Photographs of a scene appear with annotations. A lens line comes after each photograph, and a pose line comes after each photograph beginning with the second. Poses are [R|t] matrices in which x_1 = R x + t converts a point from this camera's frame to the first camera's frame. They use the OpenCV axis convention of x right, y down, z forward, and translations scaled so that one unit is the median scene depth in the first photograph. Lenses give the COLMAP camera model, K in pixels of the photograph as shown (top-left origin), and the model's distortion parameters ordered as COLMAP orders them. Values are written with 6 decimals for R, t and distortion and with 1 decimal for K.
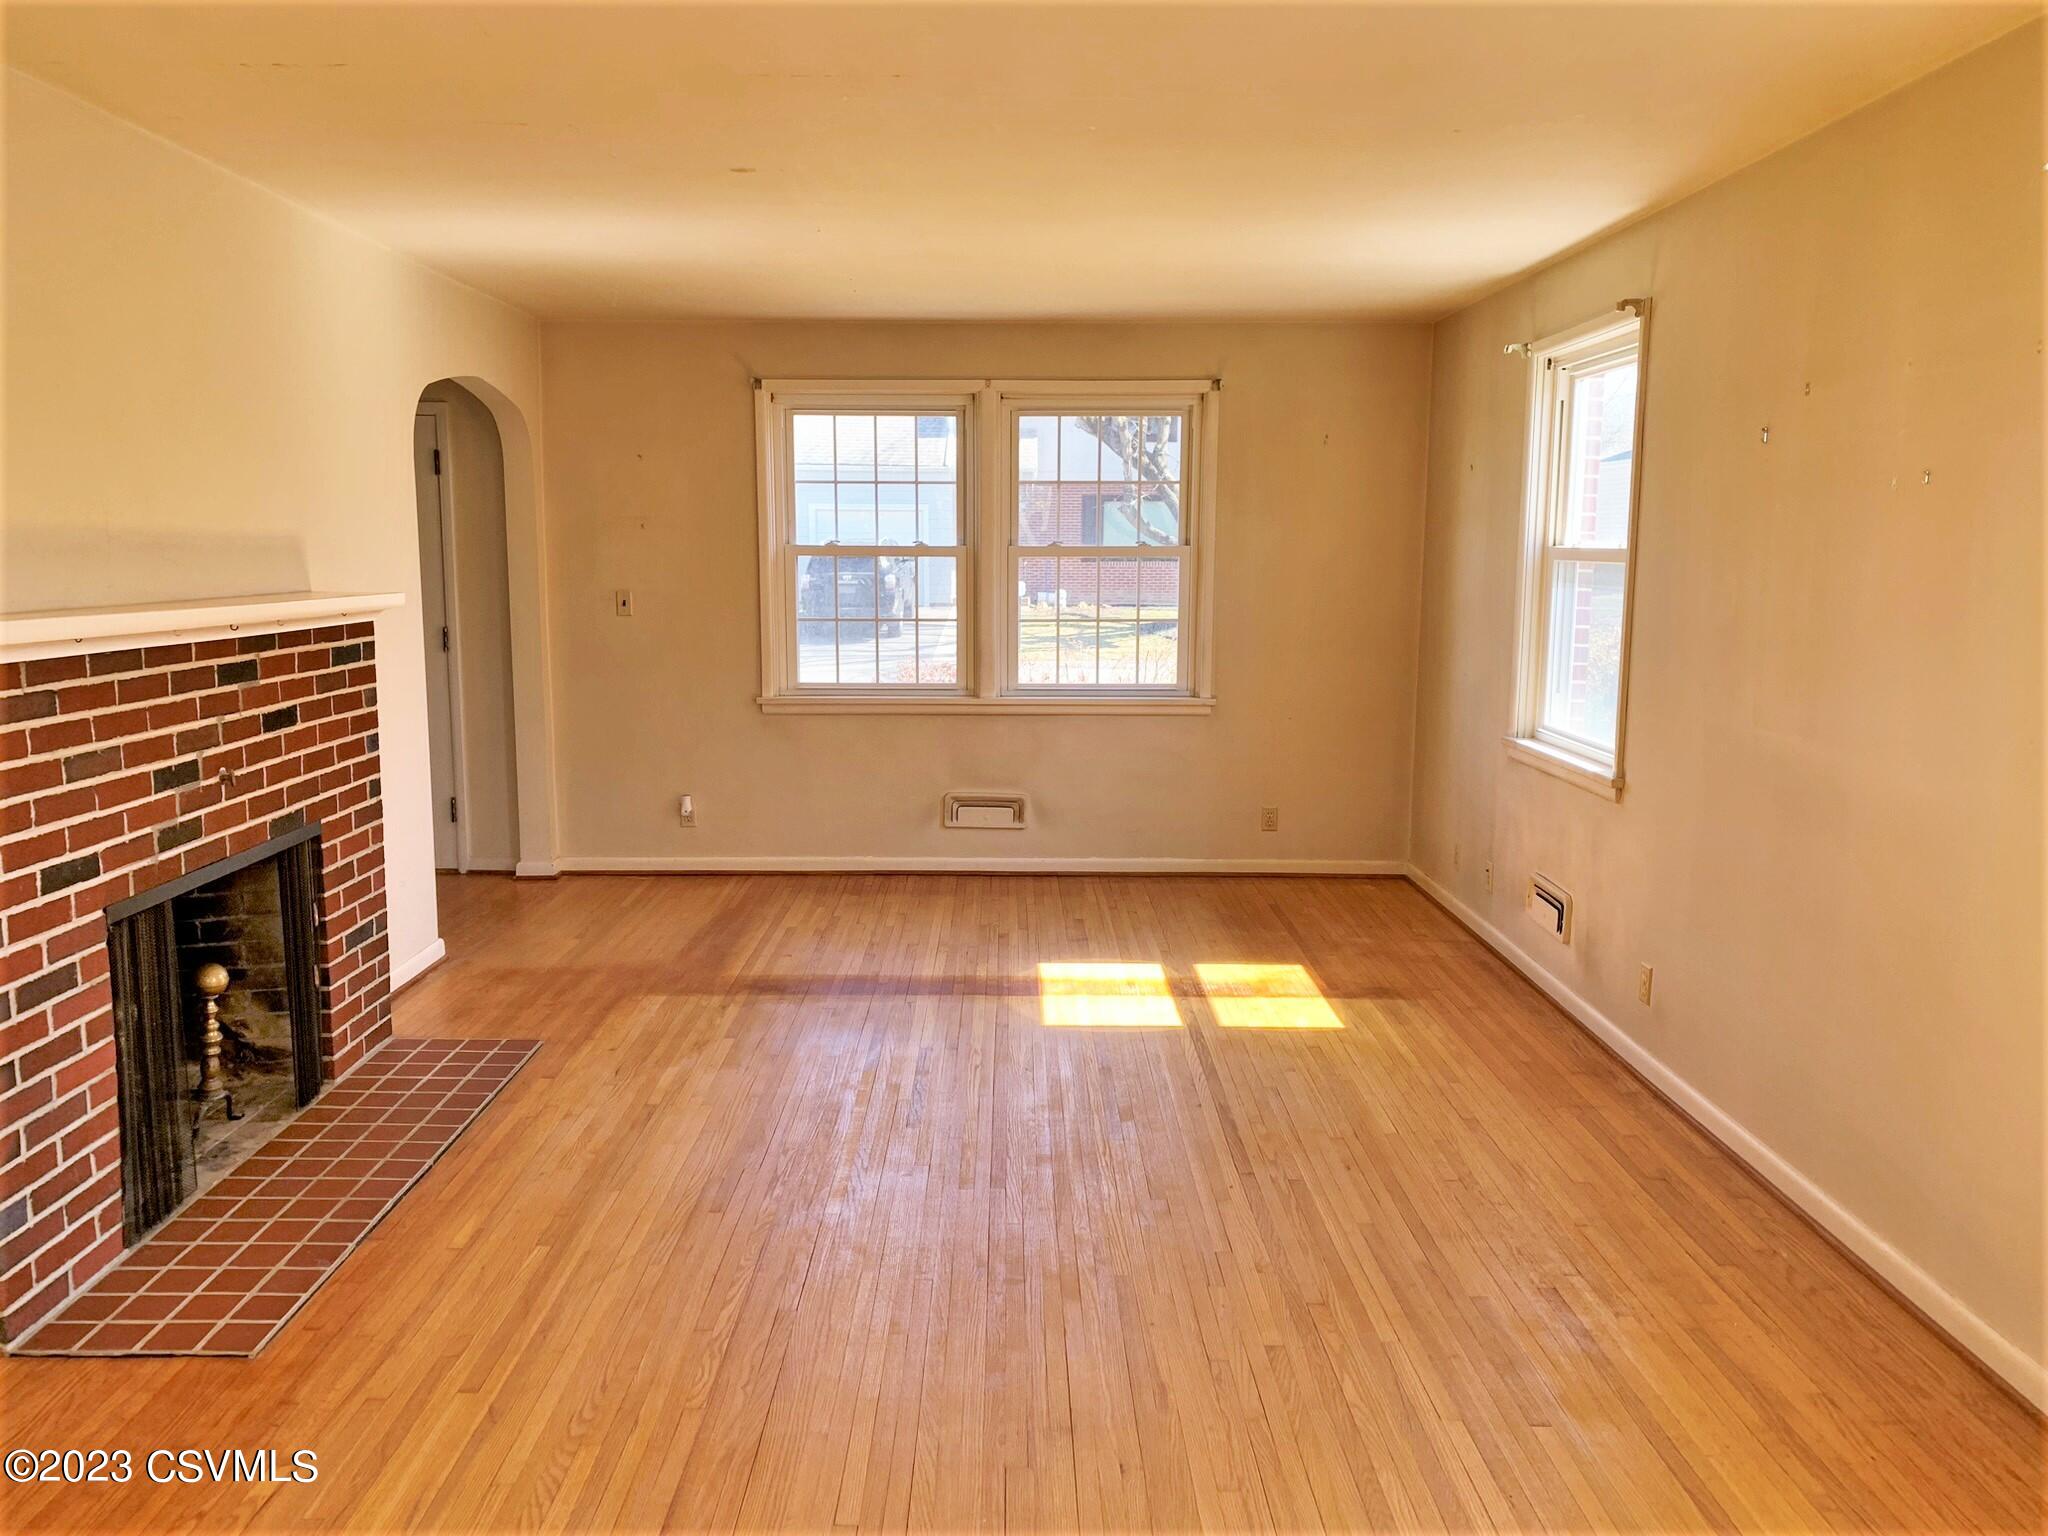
lens RADIAL K [[1559.1, 0, 1011.4], [0, 1559.1, 762.9], [0, 0, 1]] dist [0.064359, -0.093687]
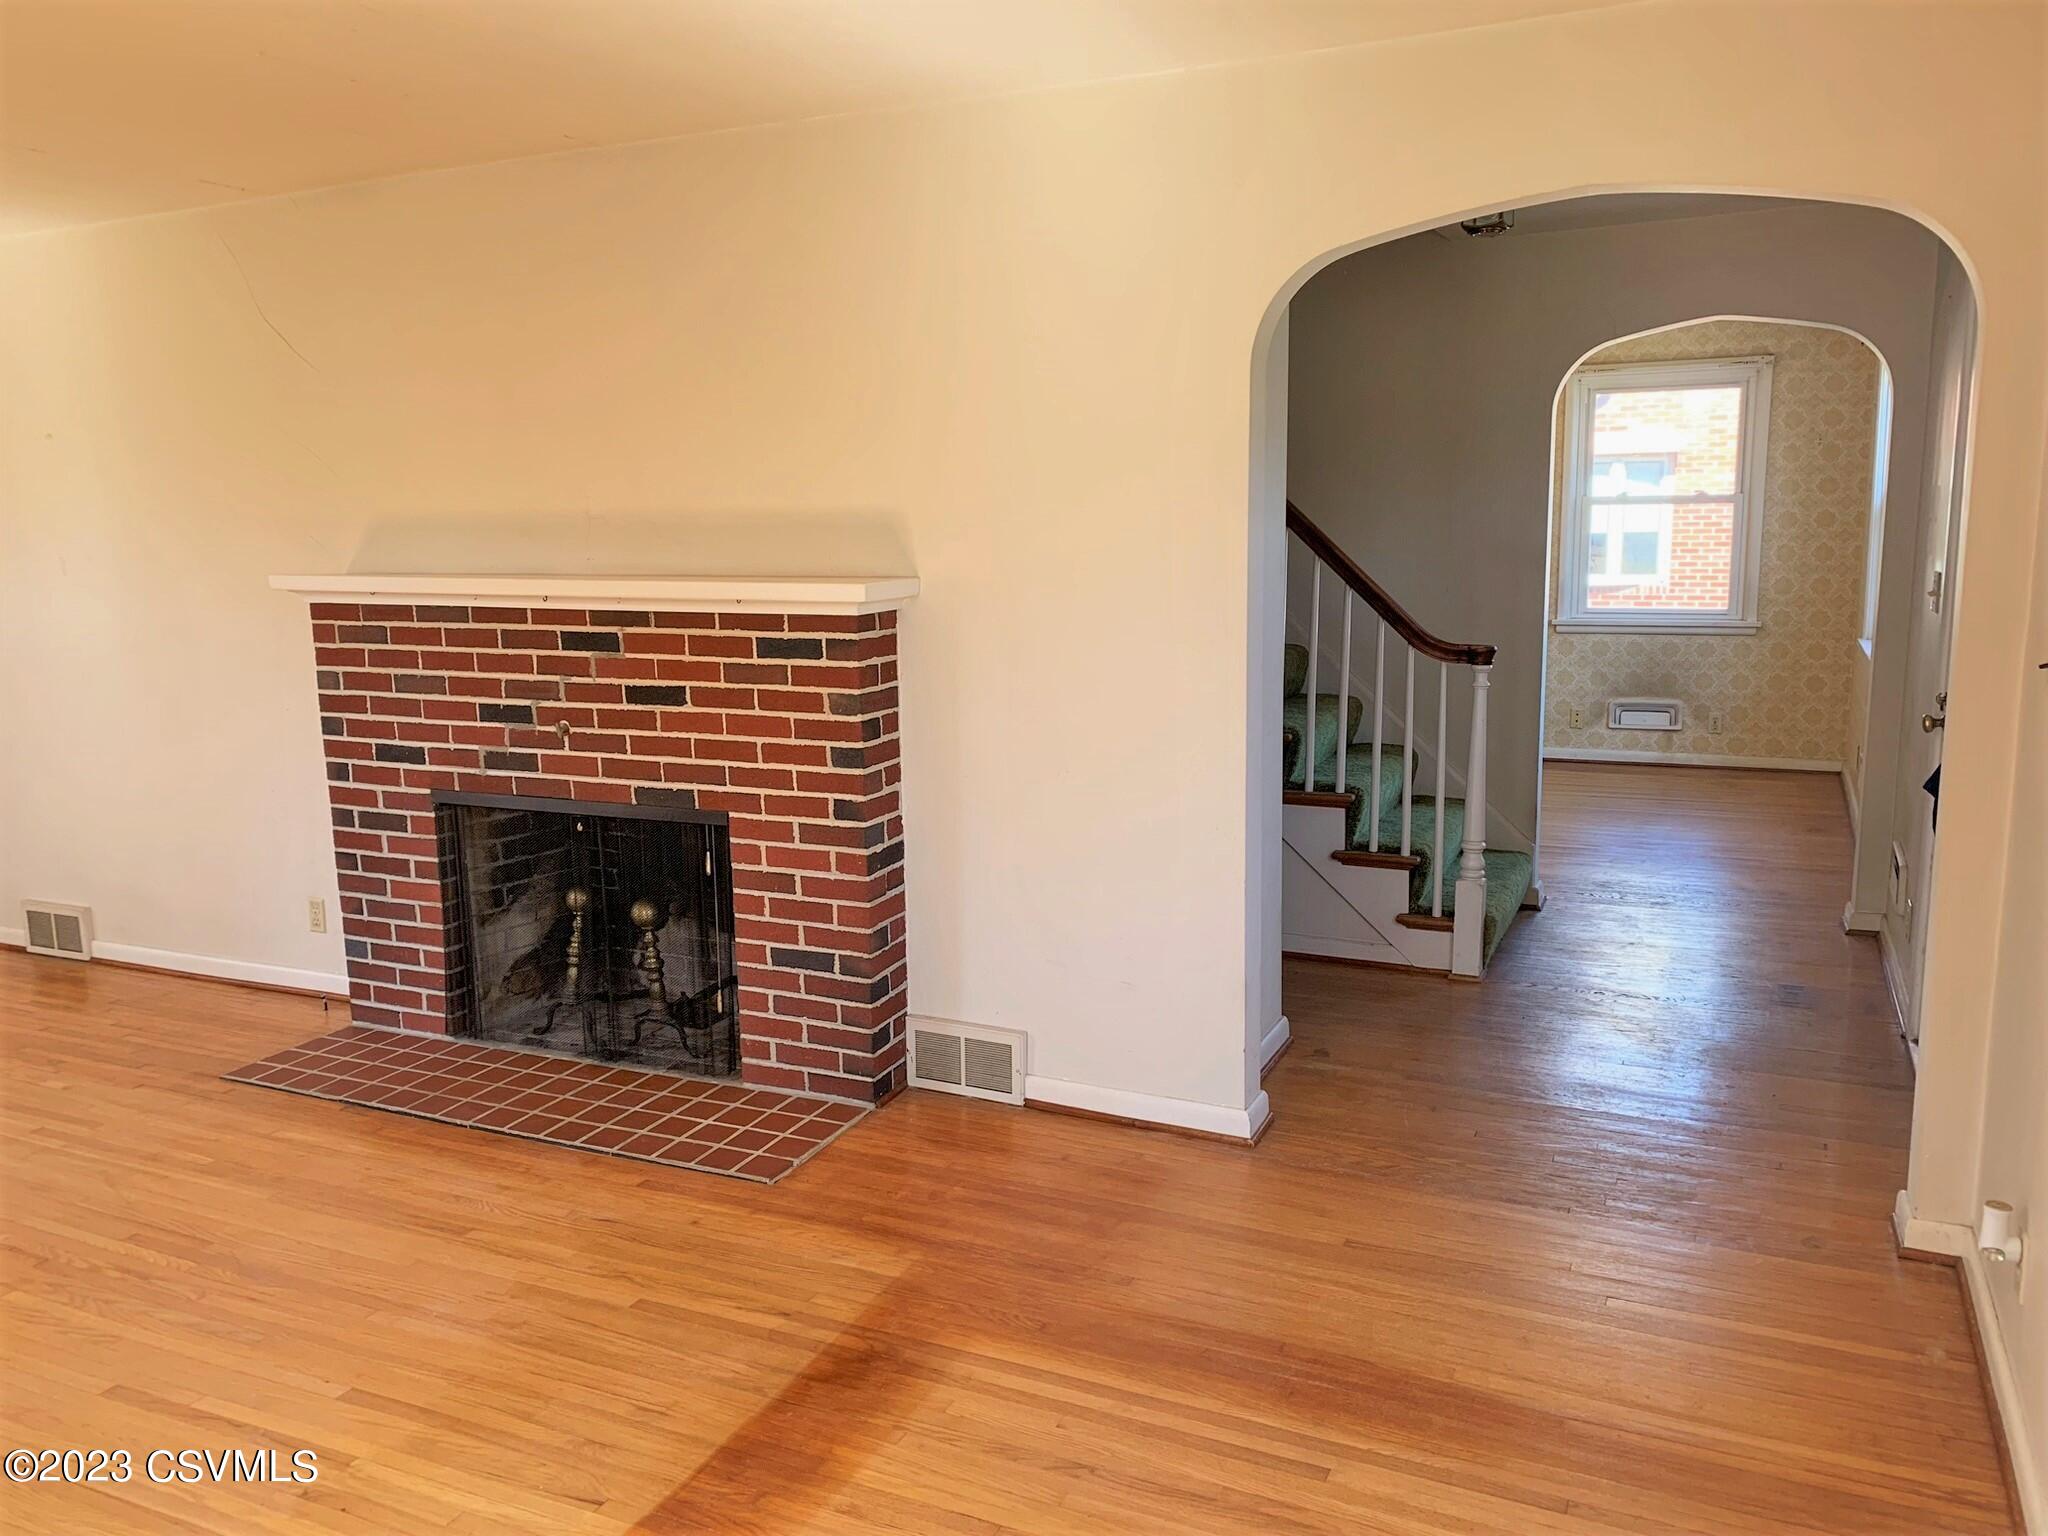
lens RADIAL K [[1559.1, 0, 1011.4], [0, 1559.1, 762.9], [0, 0, 1]] dist [0.064359, -0.093687]
pose [[-0.432419, 0.148693, -0.889328, 0.381376], [-0.110898, 0.970050, 0.216112, -0.253348], [0.894827, 0.192076, -0.402978, 1.783750]]
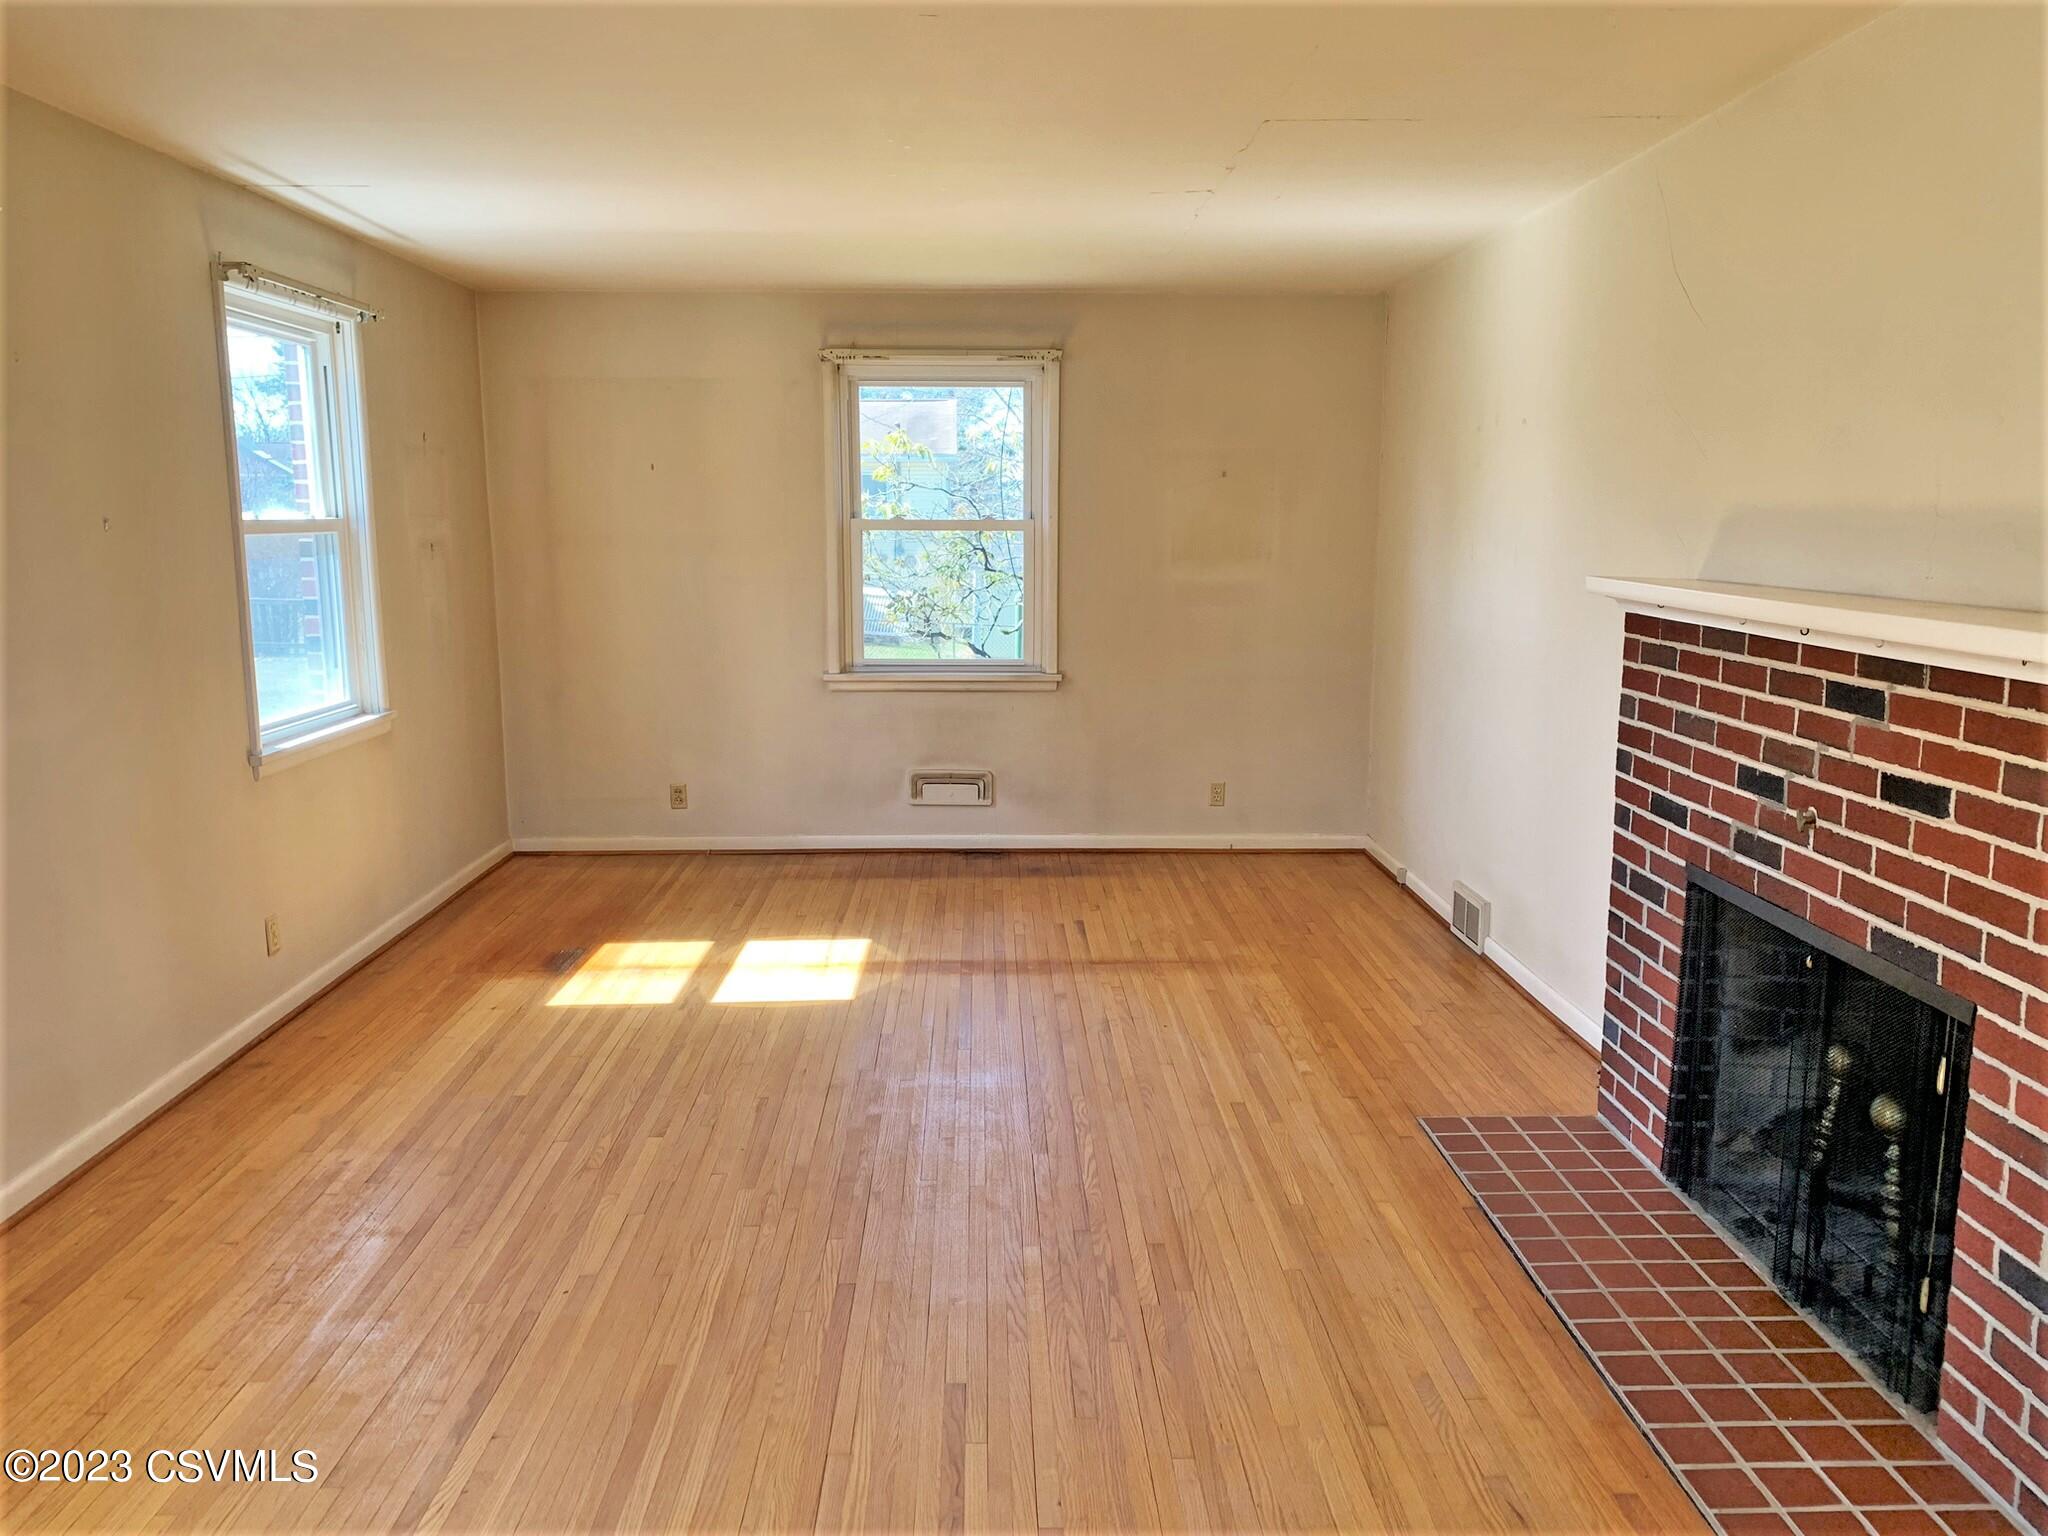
lens RADIAL K [[1561.1, 0, 992.4], [0, 1561.1, 775.1], [0, 0, 1]] dist [0.009152, -0.002955]
pose [[-0.999967, -0.002291, -0.007757, -0.082589], [-0.004541, 0.952631, 0.304093, -0.254605], [0.006693, 0.304119, -0.952611, 1.772116]]
